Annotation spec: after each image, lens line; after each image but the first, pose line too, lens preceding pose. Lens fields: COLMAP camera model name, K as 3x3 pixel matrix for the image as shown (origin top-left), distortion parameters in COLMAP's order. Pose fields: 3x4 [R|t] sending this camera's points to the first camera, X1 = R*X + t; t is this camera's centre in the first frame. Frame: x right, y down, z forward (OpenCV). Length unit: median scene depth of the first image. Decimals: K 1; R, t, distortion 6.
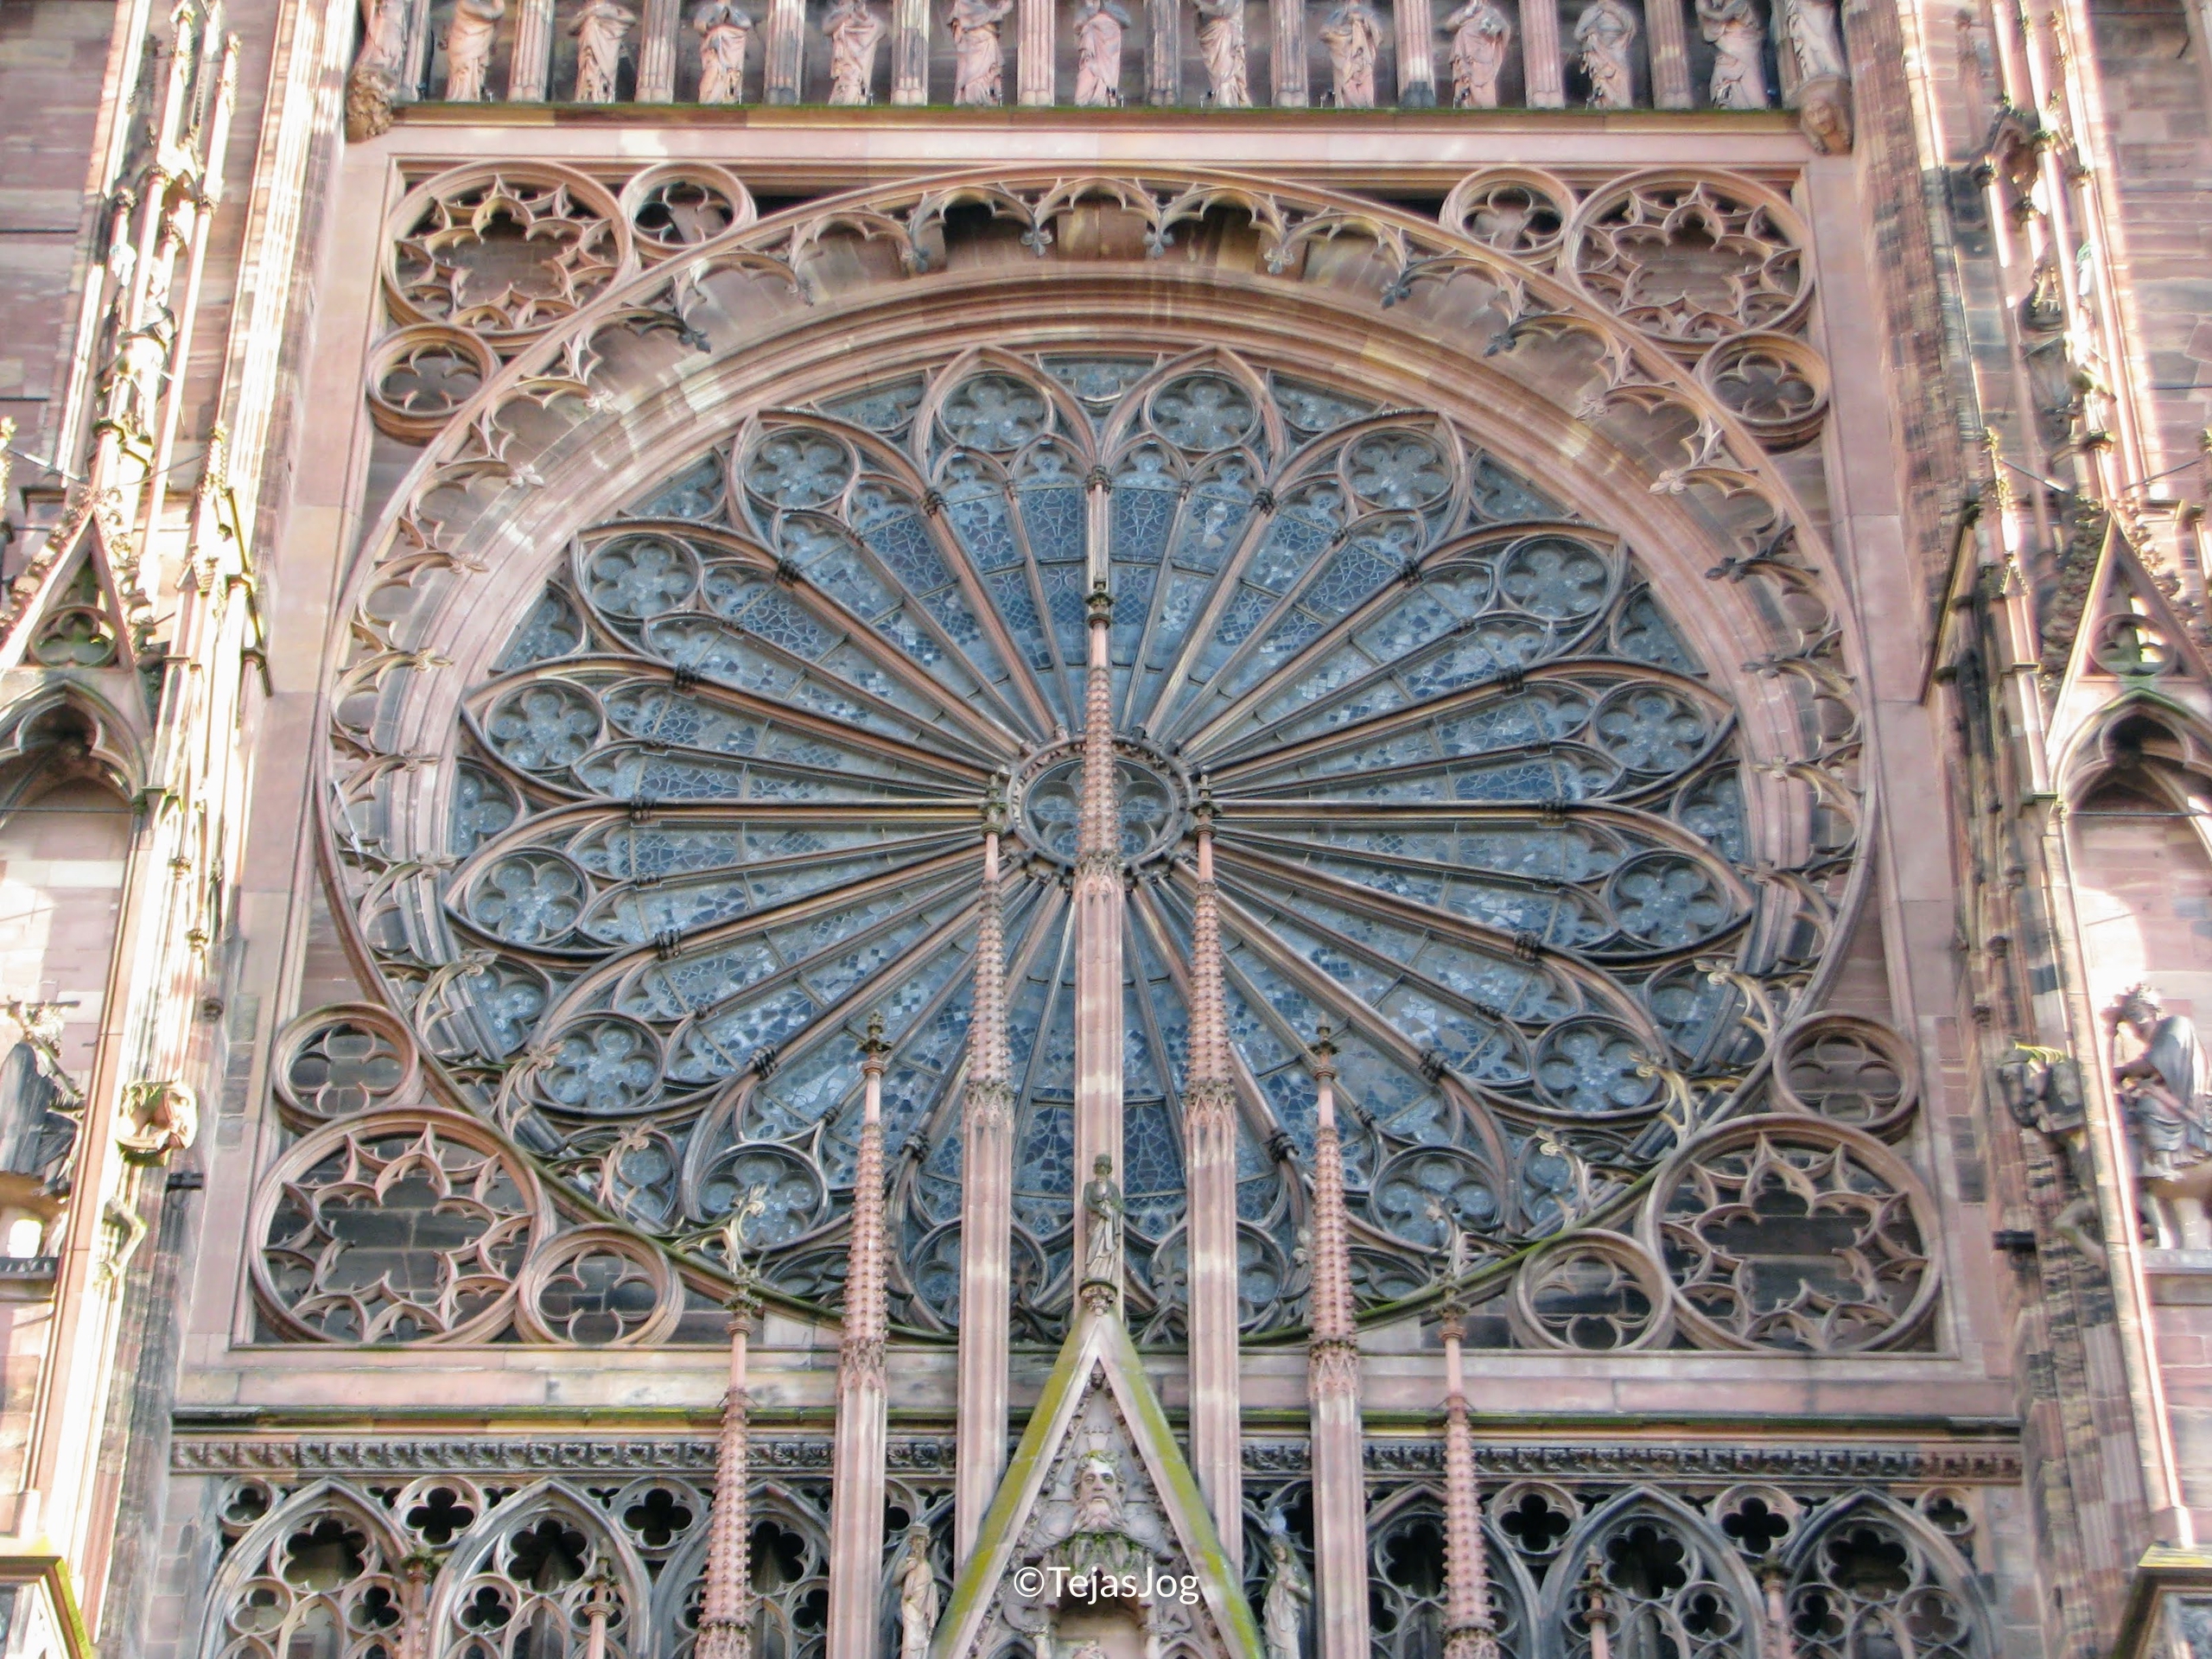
lens RADIAL K [[4878.3, 0, 1086.3], [0, 4878.3, 834.4], [0, 0, 1]] dist [0.085161, 0.000000]
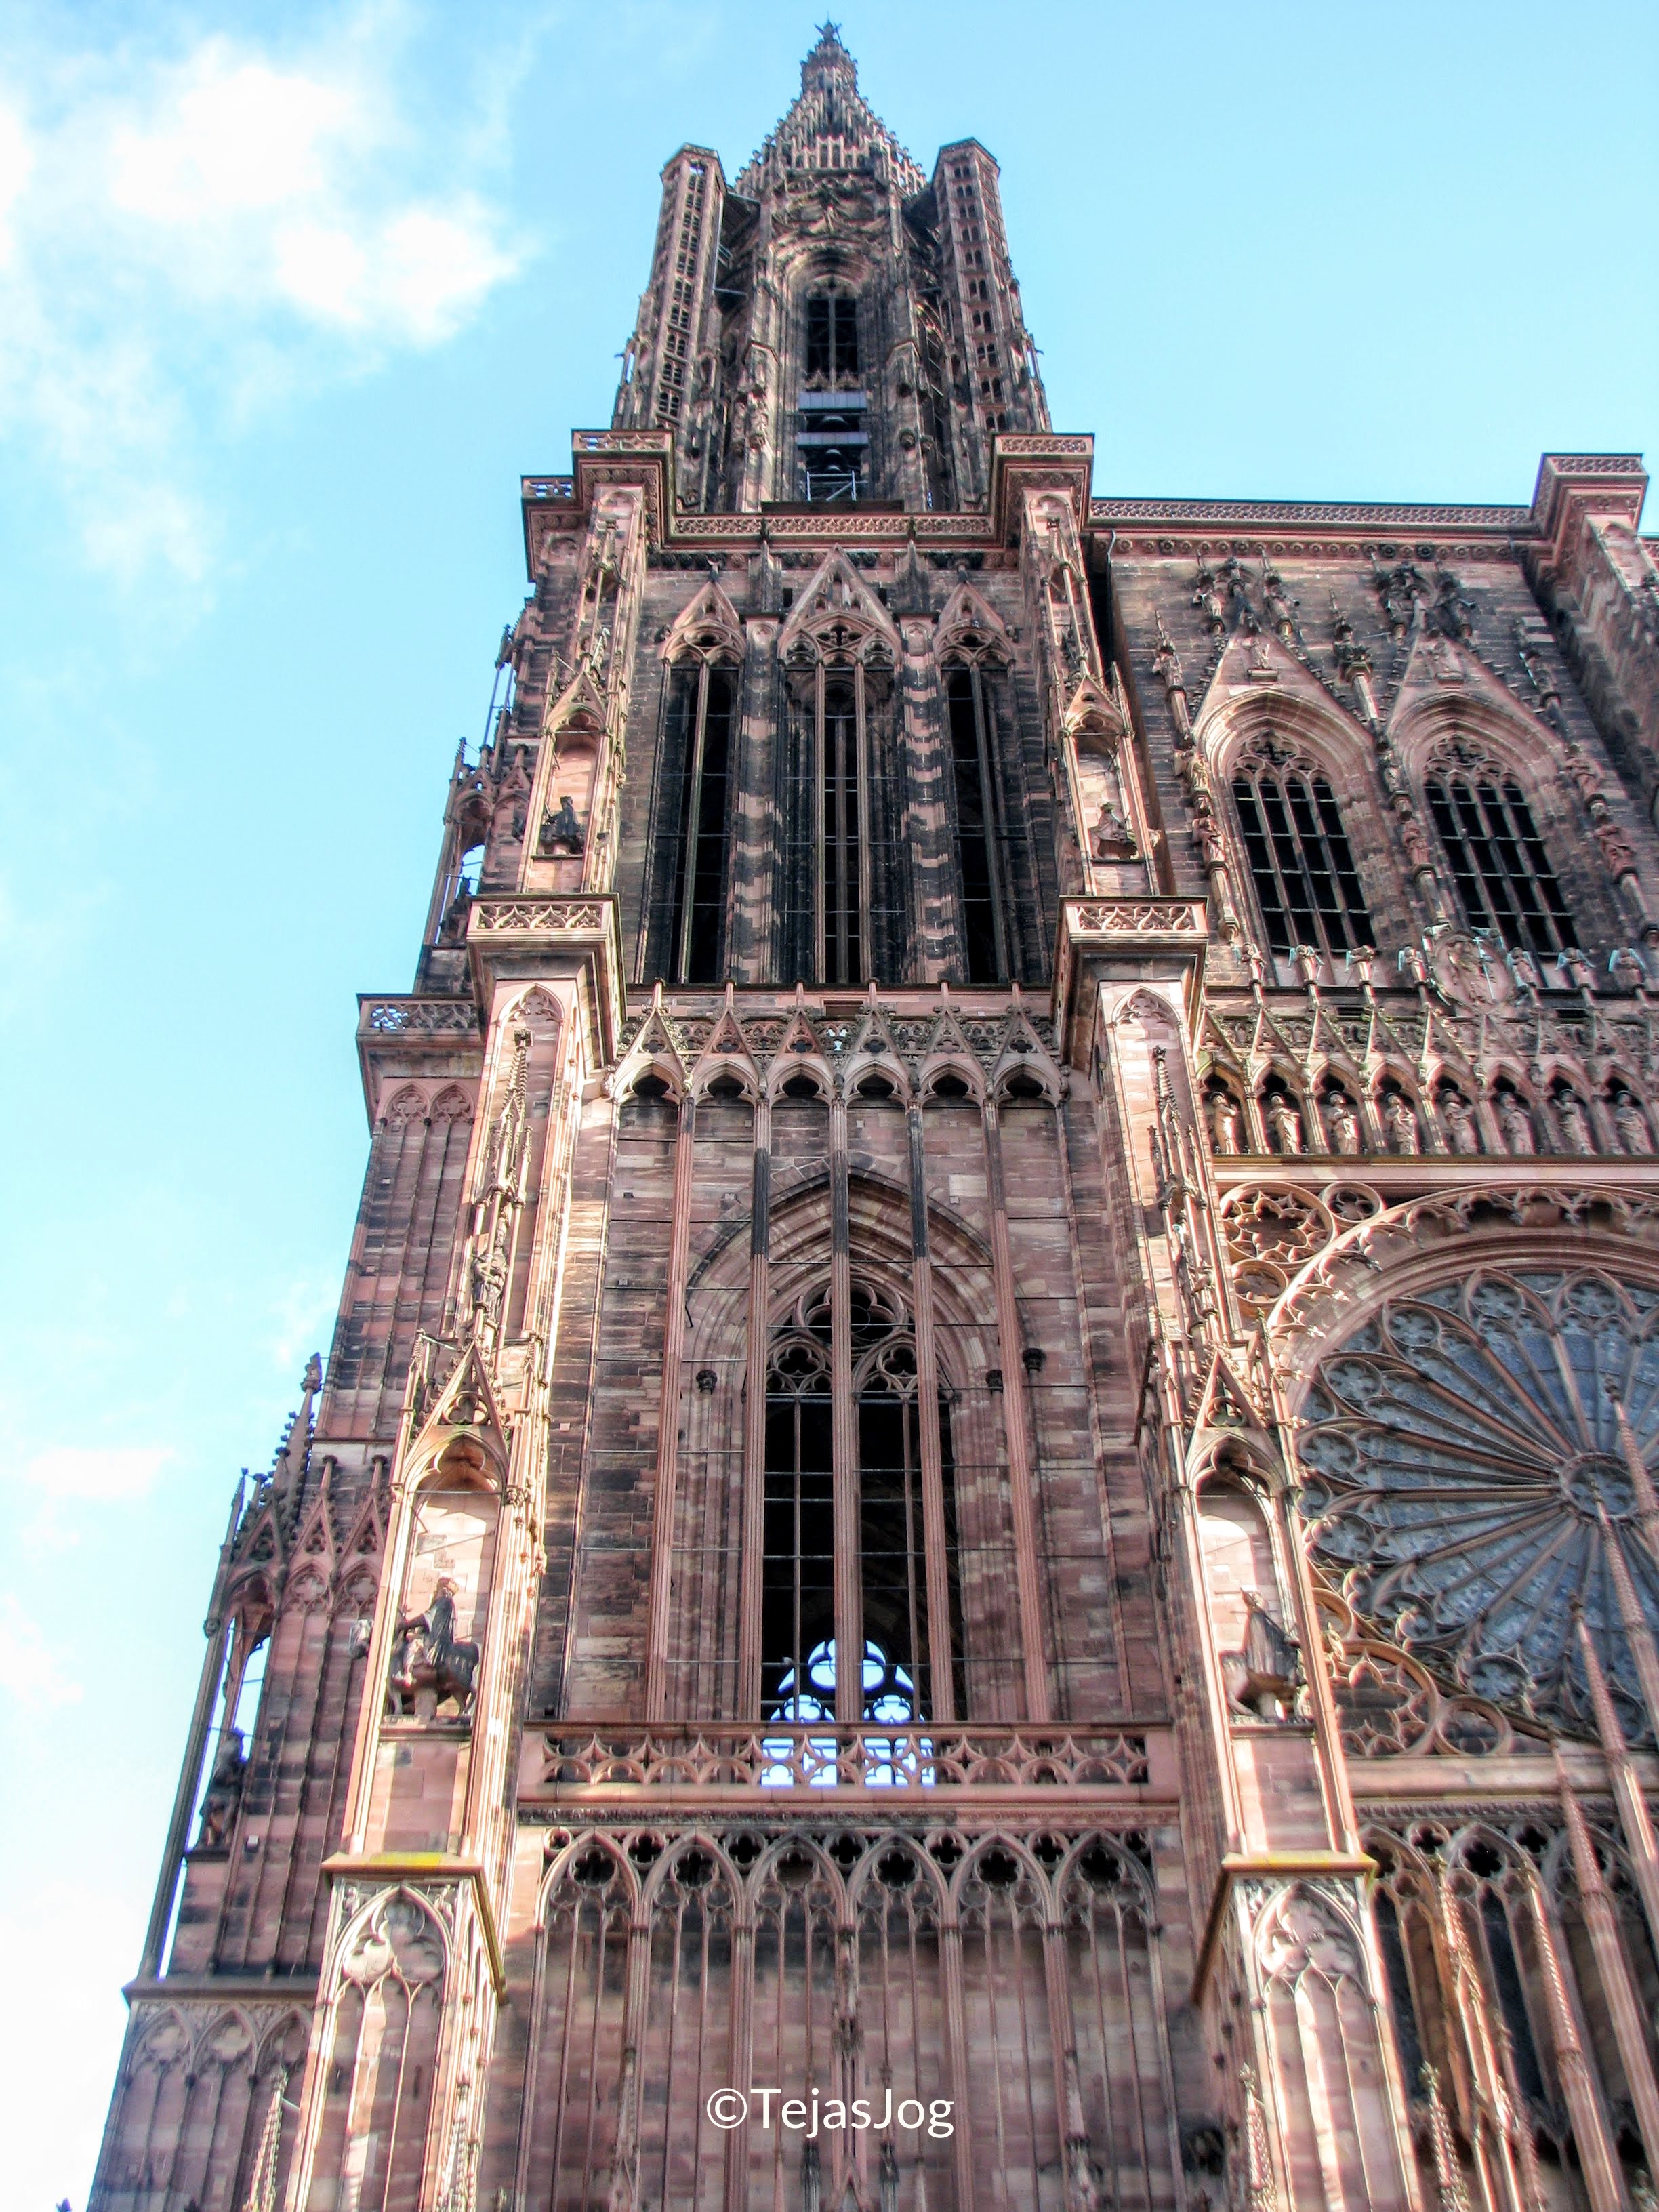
lens RADIAL K [[2362.9, 0, 839.7], [0, 2362.9, 1093.3], [0, 0, 1]] dist [-0.117130, 0.000000]
pose [[0.999935, -0.003094, 0.010955, -0.319781], [0.004947, 0.984827, -0.173469, -0.001141], [-0.010252, 0.173512, 0.984778, 0.001130]]
